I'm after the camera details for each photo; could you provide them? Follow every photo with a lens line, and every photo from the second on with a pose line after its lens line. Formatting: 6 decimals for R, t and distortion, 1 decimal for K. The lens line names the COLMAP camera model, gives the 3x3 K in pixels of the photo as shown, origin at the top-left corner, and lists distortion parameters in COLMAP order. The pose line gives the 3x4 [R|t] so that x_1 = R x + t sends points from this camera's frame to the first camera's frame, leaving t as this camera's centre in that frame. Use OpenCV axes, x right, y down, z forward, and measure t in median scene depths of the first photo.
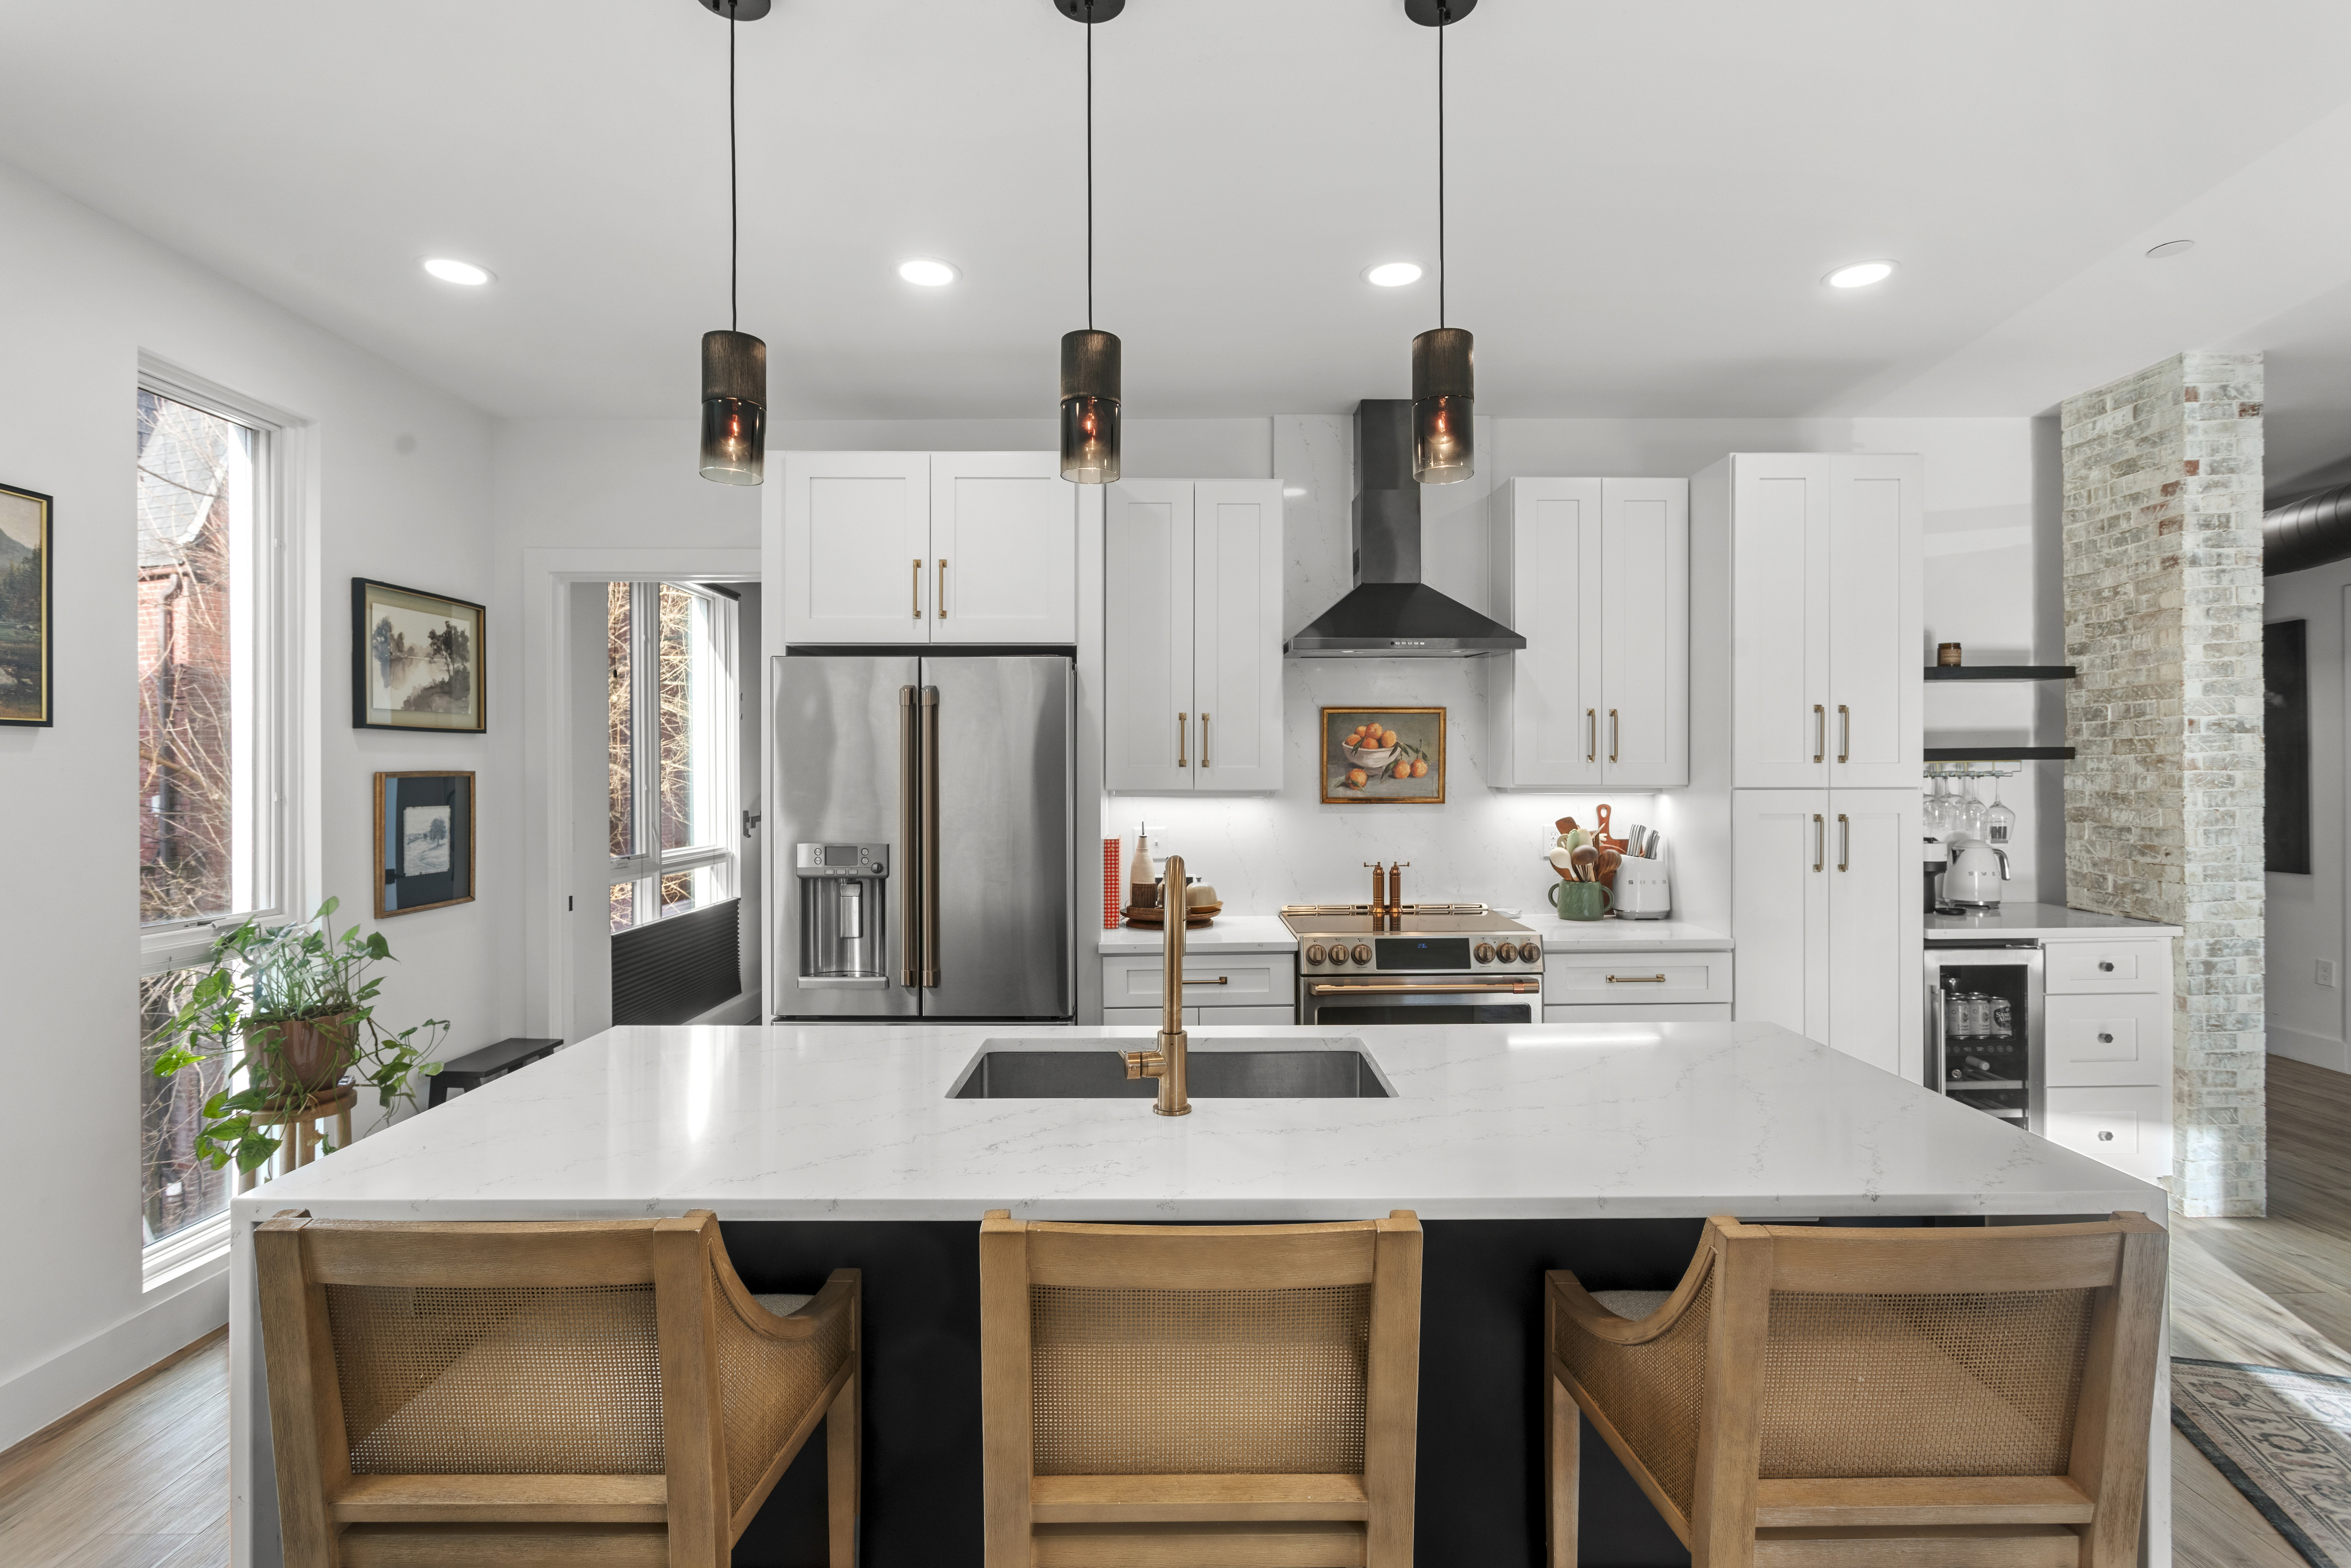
lens RADIAL K [[1116.1, 0, 1182.2], [0, 1116.1, 773.3], [0, 0, 1]] dist [-0.000408, 0.000970]
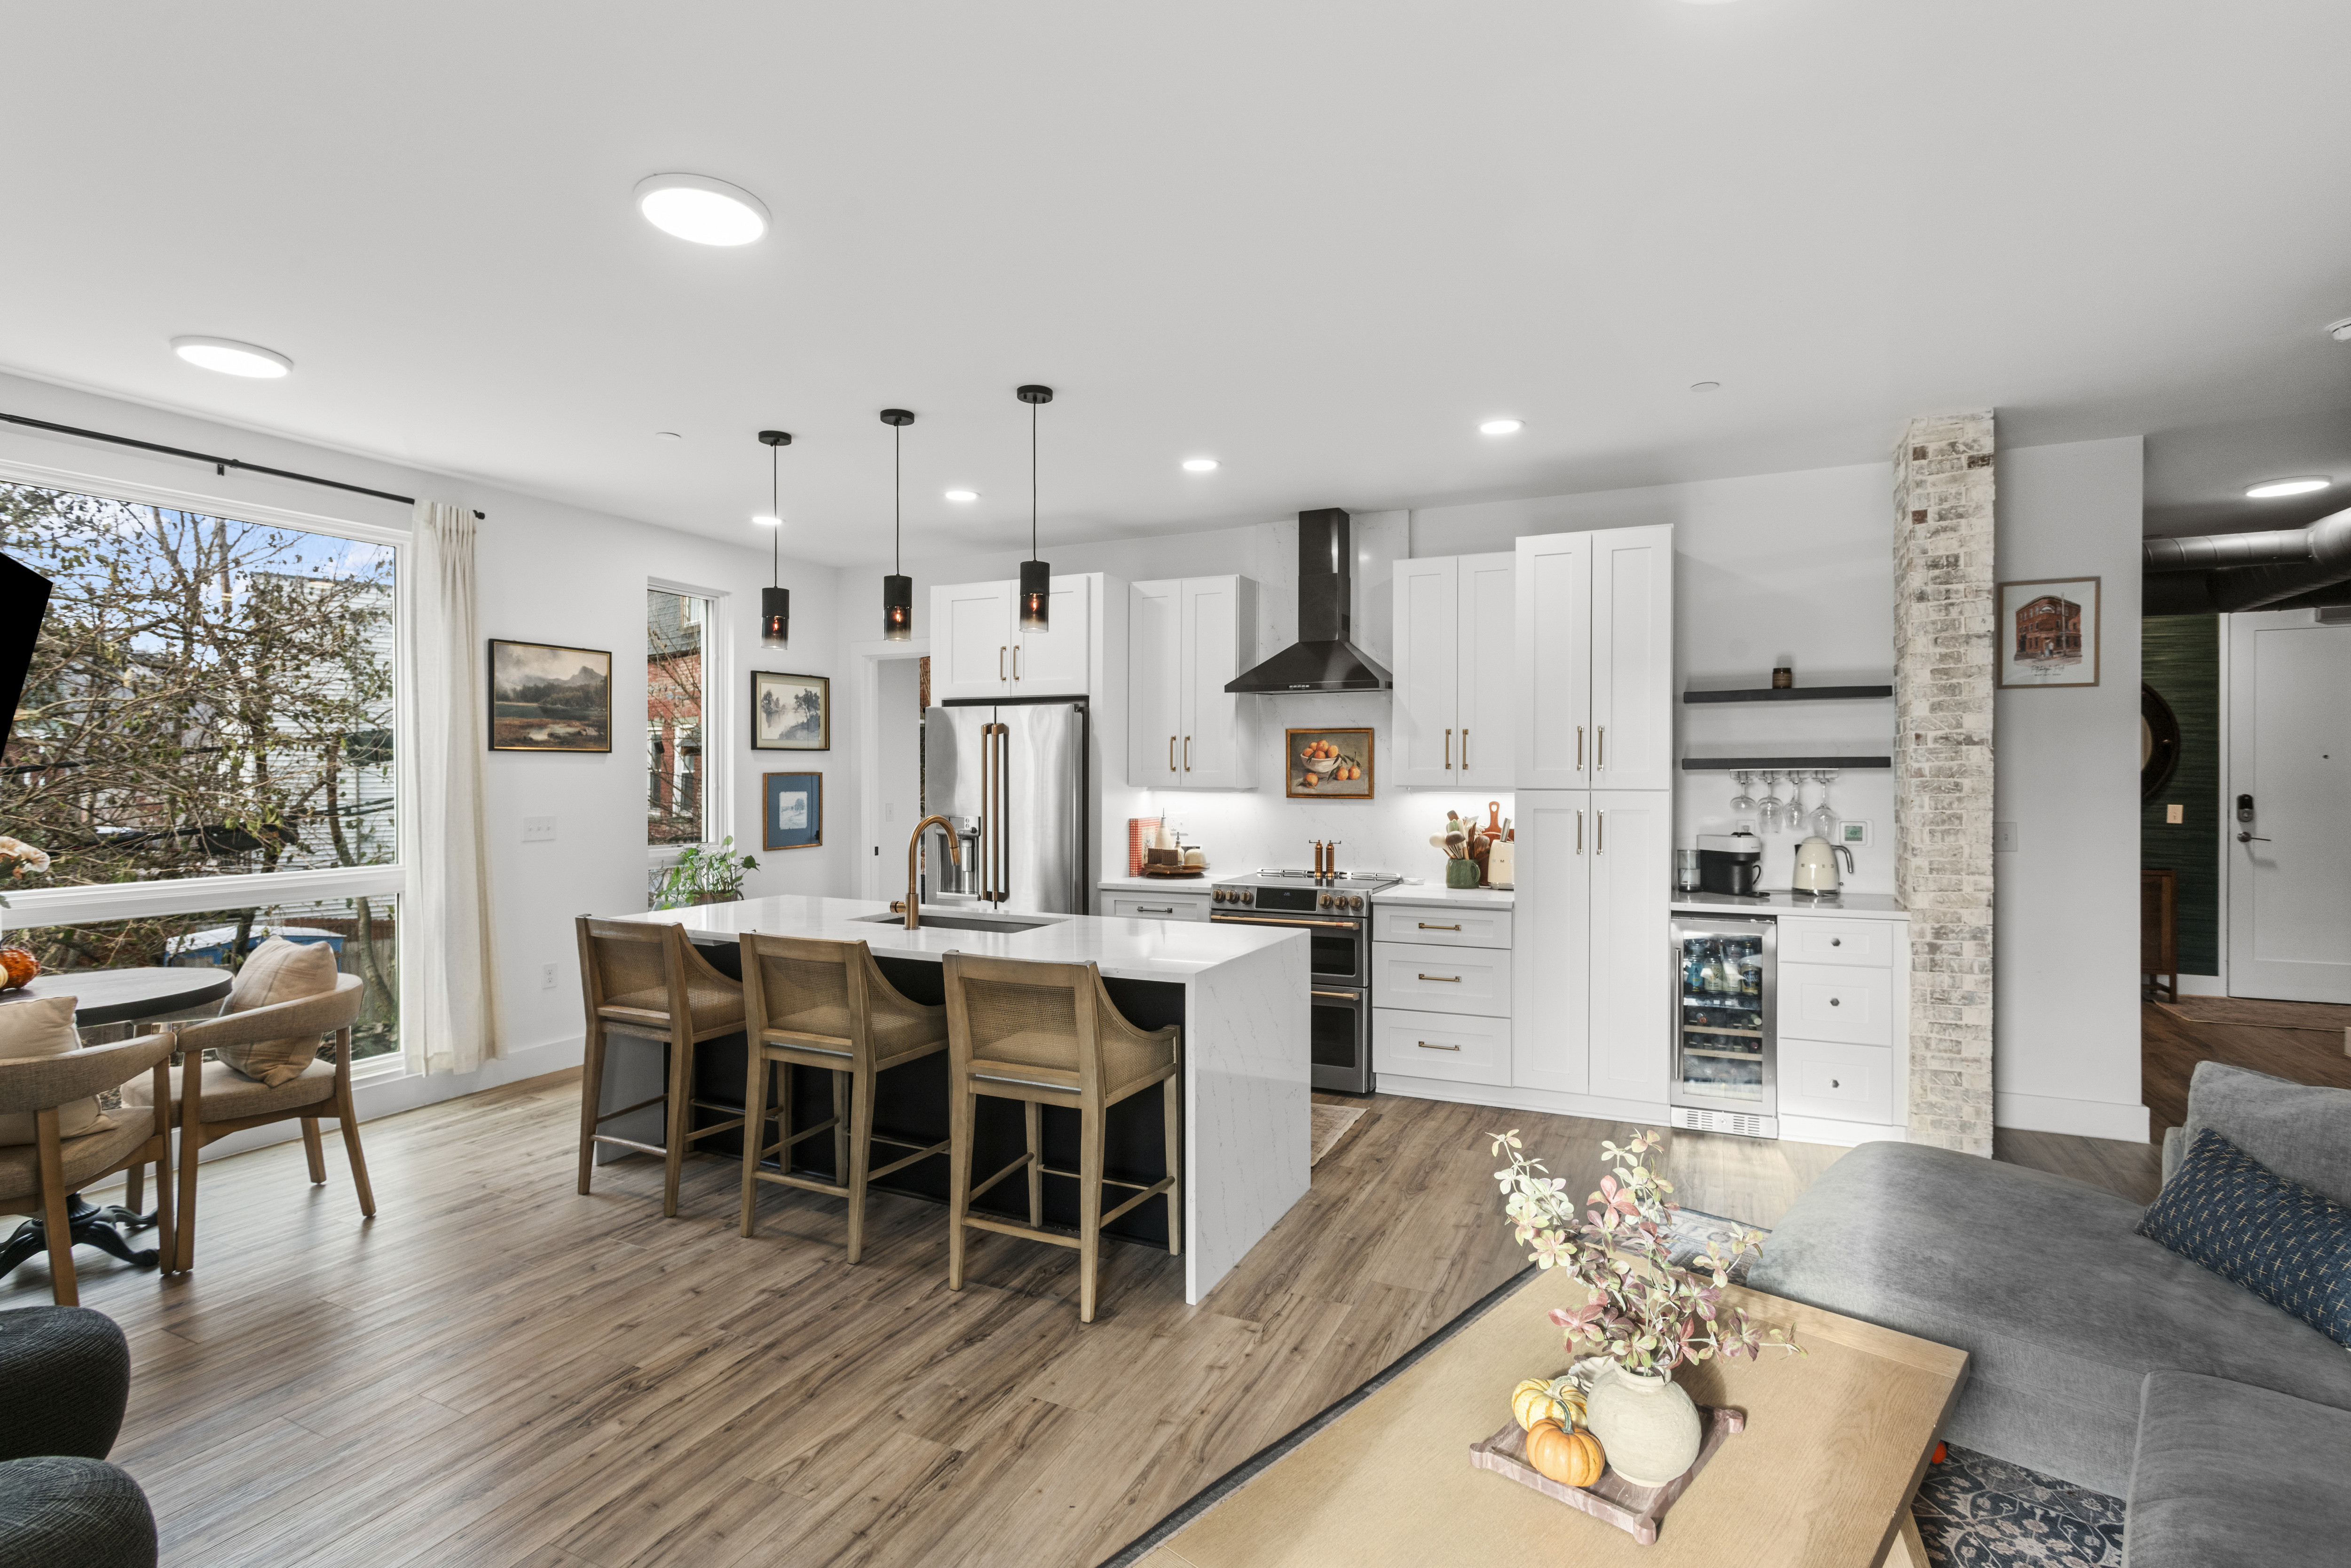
lens RADIAL K [[1120.4, 0, 1175.5], [0, 1120.4, 784.0], [0, 0, 1]] dist [-0.001201, 0.000292]
pose [[0.898331, 0.008692, -0.439233, 0.695724], [-0.004502, 0.999934, 0.010580, -0.004915], [0.439296, -0.007527, 0.898311, -0.370942]]
